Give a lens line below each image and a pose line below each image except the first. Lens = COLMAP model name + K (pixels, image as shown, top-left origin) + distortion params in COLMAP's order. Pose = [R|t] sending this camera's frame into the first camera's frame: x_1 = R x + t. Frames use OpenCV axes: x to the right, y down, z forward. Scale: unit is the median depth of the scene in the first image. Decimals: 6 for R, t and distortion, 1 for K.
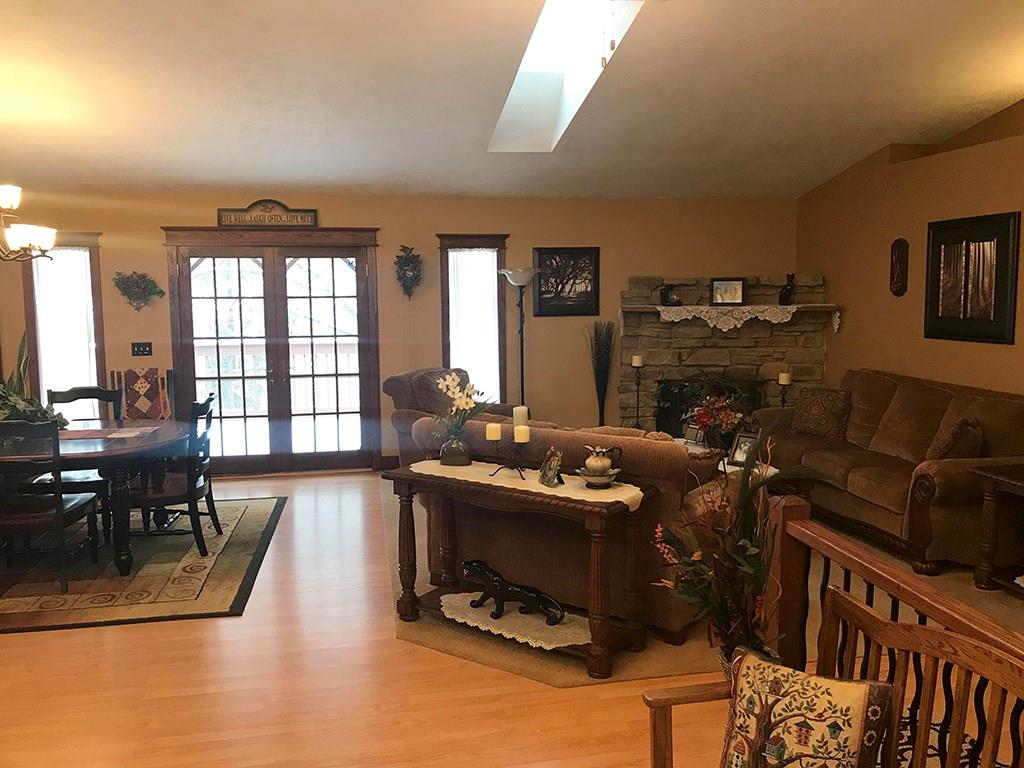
lens RADIAL K [[835.6, 0, 509.0], [0, 835.6, 380.7], [0, 0, 1]] dist [0.035671, -0.052484]
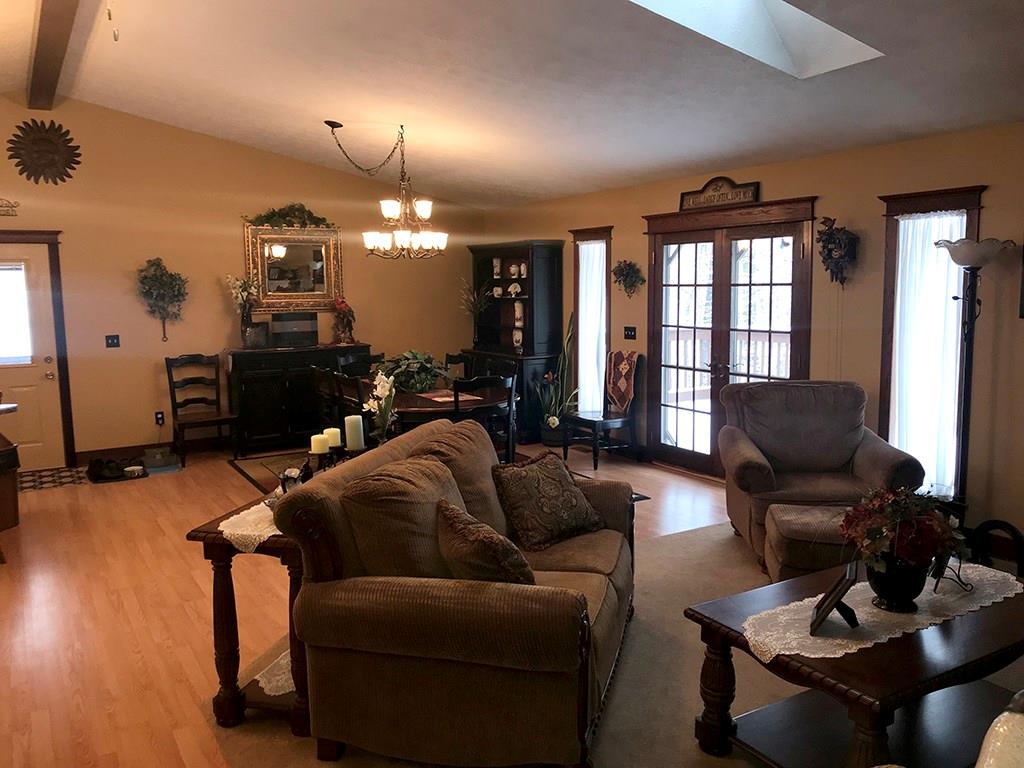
lens RADIAL K [[835.6, 0, 516.1], [0, 835.6, 377.8], [0, 0, 1]] dist [0.035671, -0.052484]
pose [[0.352040, 0.107587, -0.929781, 0.493908], [-0.093656, 0.992435, 0.079376, -0.050508], [0.931288, 0.059136, 0.359453, 0.471024]]
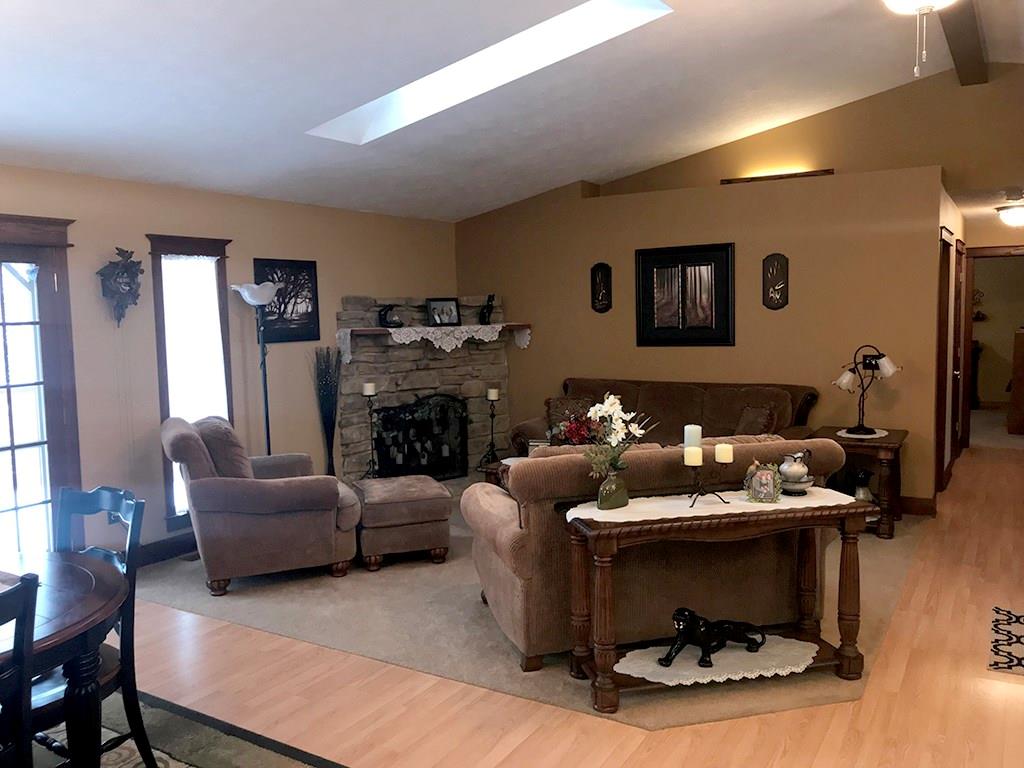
lens RADIAL K [[835.6, 0, 517.4], [0, 835.6, 386.3], [0, 0, 1]] dist [0.035671, -0.052484]
pose [[0.654607, -0.075191, 0.752221, -0.437880], [0.100206, 0.994891, 0.012245, -0.022811], [-0.749299, 0.067361, 0.658797, 0.301925]]
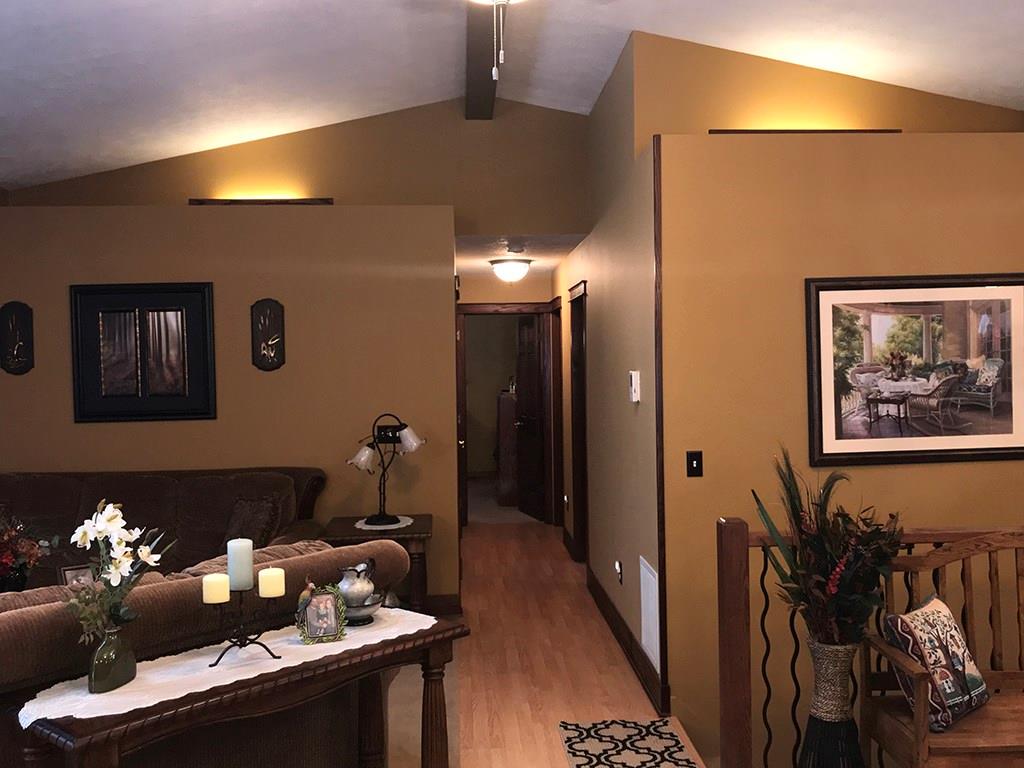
lens RADIAL K [[1019.2, 0, 510.6], [0, 1019.2, 376.0], [0, 0, 1]] dist [0.010410, 0.000000]
pose [[0.129085, -0.009697, 0.991586, -0.383686], [0.126743, 0.991912, -0.006800, -0.030423], [-0.983501, 0.126554, 0.129270, 0.378701]]
